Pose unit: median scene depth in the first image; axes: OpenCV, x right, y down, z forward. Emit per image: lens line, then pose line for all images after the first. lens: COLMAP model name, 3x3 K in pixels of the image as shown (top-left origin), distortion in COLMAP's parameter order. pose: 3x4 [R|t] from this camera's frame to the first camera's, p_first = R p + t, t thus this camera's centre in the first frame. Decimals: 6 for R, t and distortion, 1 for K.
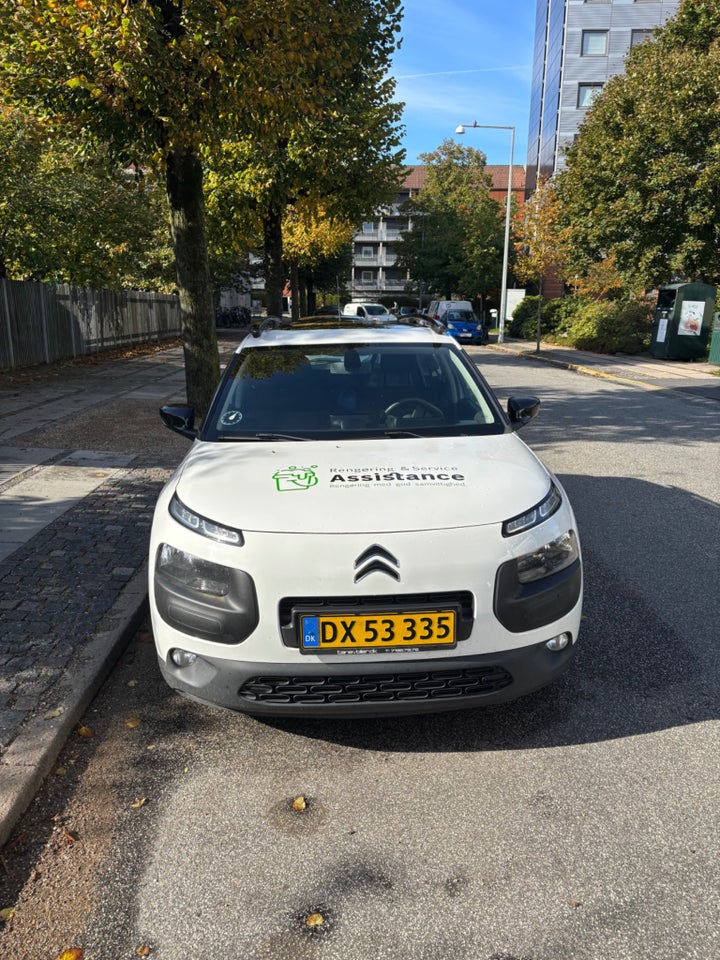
lens RADIAL K [[718.7, 0, 357.2], [0, 718.7, 481.8], [0, 0, 1]] dist [0.033581, -0.028993]
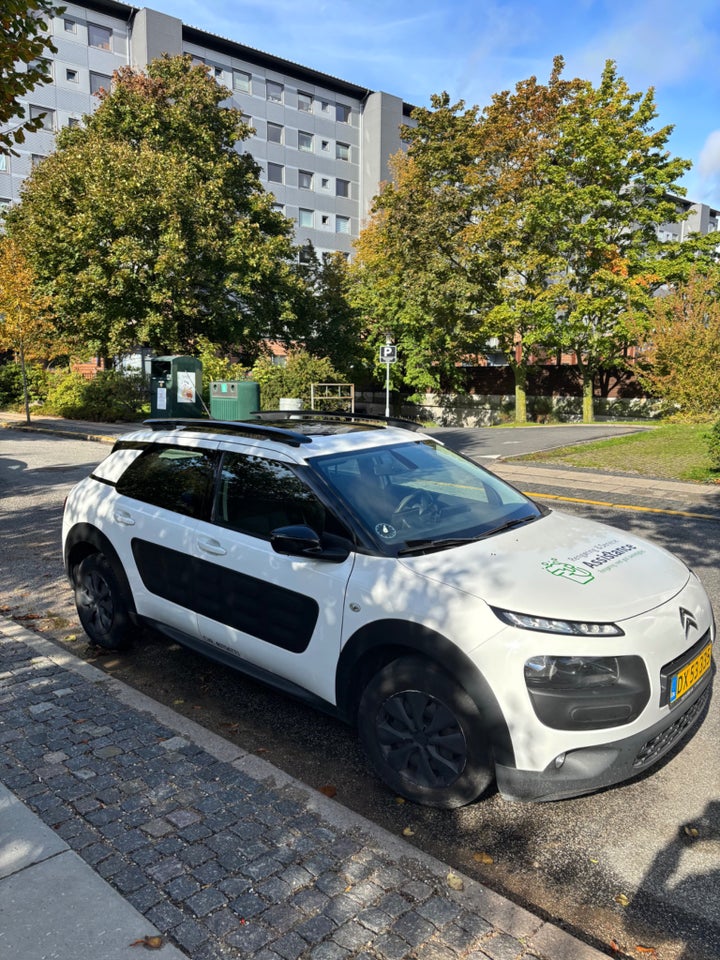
lens RADIAL K [[718.7, 0, 364.9], [0, 718.7, 482.3], [0, 0, 1]] dist [0.033581, -0.028993]
pose [[0.710252, -0.108198, 0.695583, -0.104091], [0.165739, 0.986042, -0.015855, -0.017101], [-0.684159, 0.126546, 0.718271, 0.035493]]
